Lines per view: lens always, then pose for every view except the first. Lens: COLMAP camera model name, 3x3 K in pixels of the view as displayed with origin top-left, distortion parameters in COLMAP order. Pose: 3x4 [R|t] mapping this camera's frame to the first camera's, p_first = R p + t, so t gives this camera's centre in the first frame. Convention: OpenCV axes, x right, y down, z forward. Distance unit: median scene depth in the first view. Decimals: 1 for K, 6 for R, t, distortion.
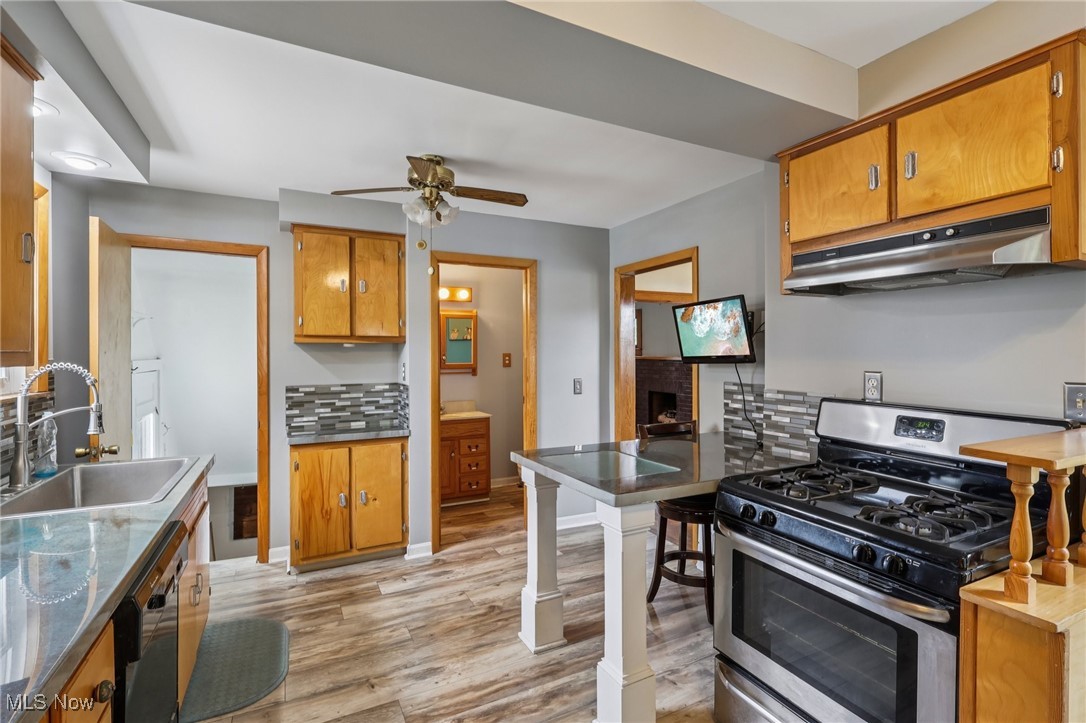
lens RADIAL K [[505.2, 0, 537.7], [0, 505.2, 355.8], [0, 0, 1]] dist [-0.008185, 0.003951]
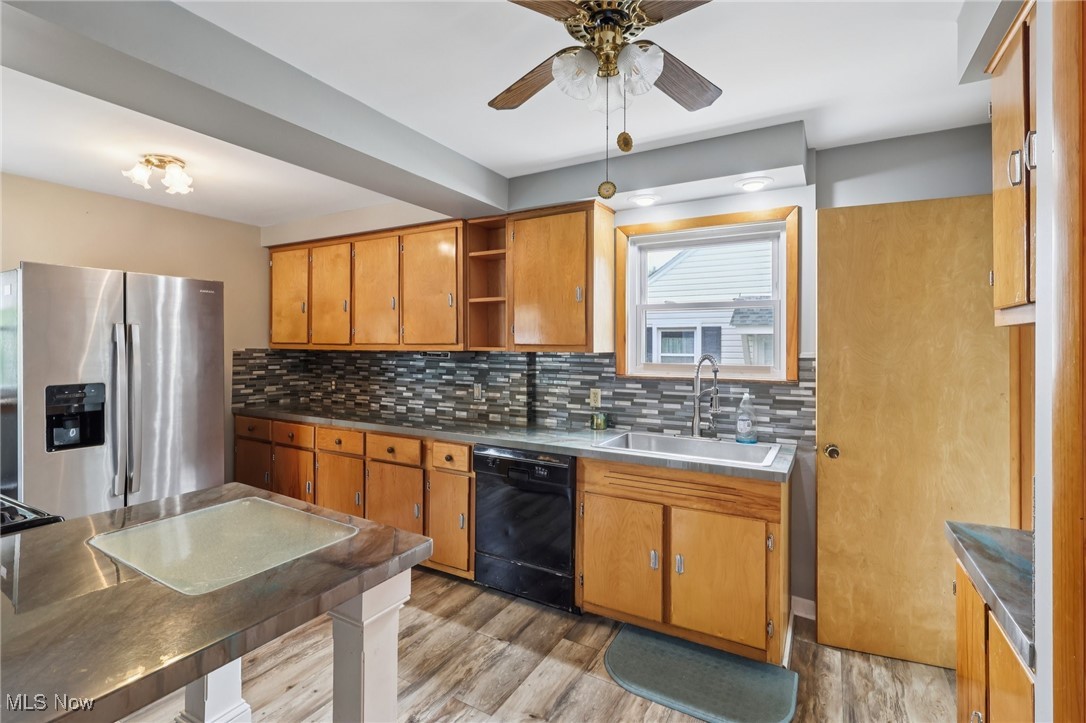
lens RADIAL K [[505.2, 0, 535.2], [0, 505.2, 345.0], [0, 0, 1]] dist [-0.008185, 0.003951]
pose [[-0.832778, -0.003635, -0.553595, 0.107900], [-0.006904, 0.999969, 0.003820, -0.007375], [0.553564, 0.007003, -0.832778, 1.107513]]
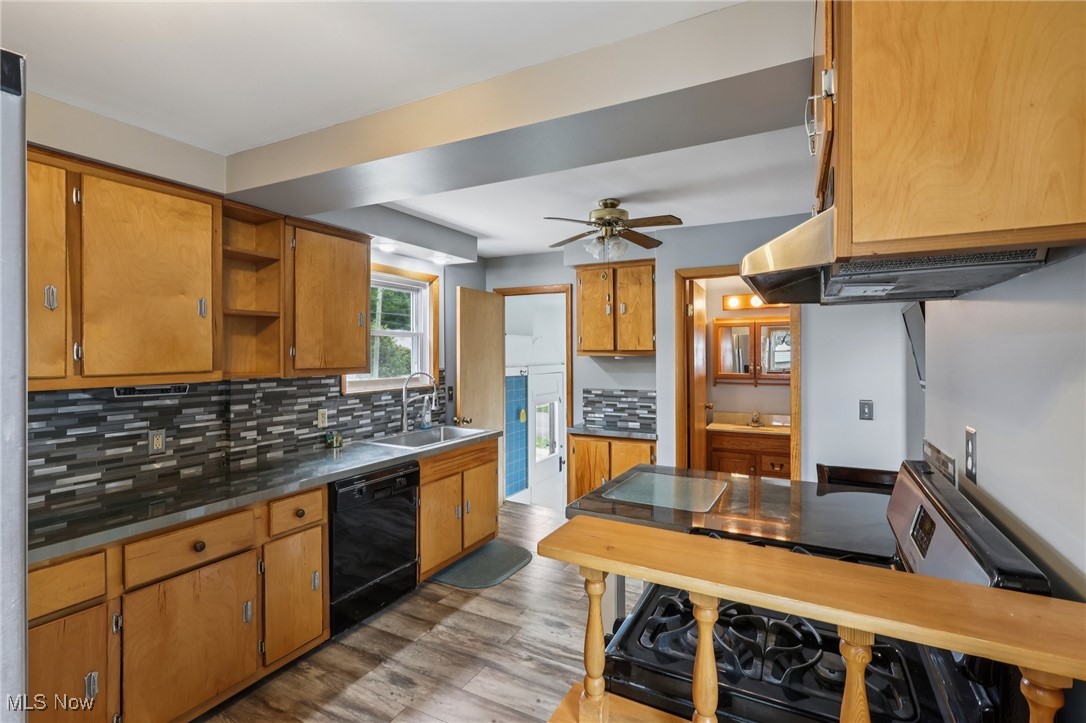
lens RADIAL K [[505.2, 0, 540.3], [0, 505.2, 353.3], [0, 0, 1]] dist [-0.008185, 0.003951]
pose [[0.579637, 0.002769, -0.814870, 0.516870], [-0.004257, 0.999991, 0.000370, -0.031854], [0.814863, 0.003254, 0.579644, 0.154780]]
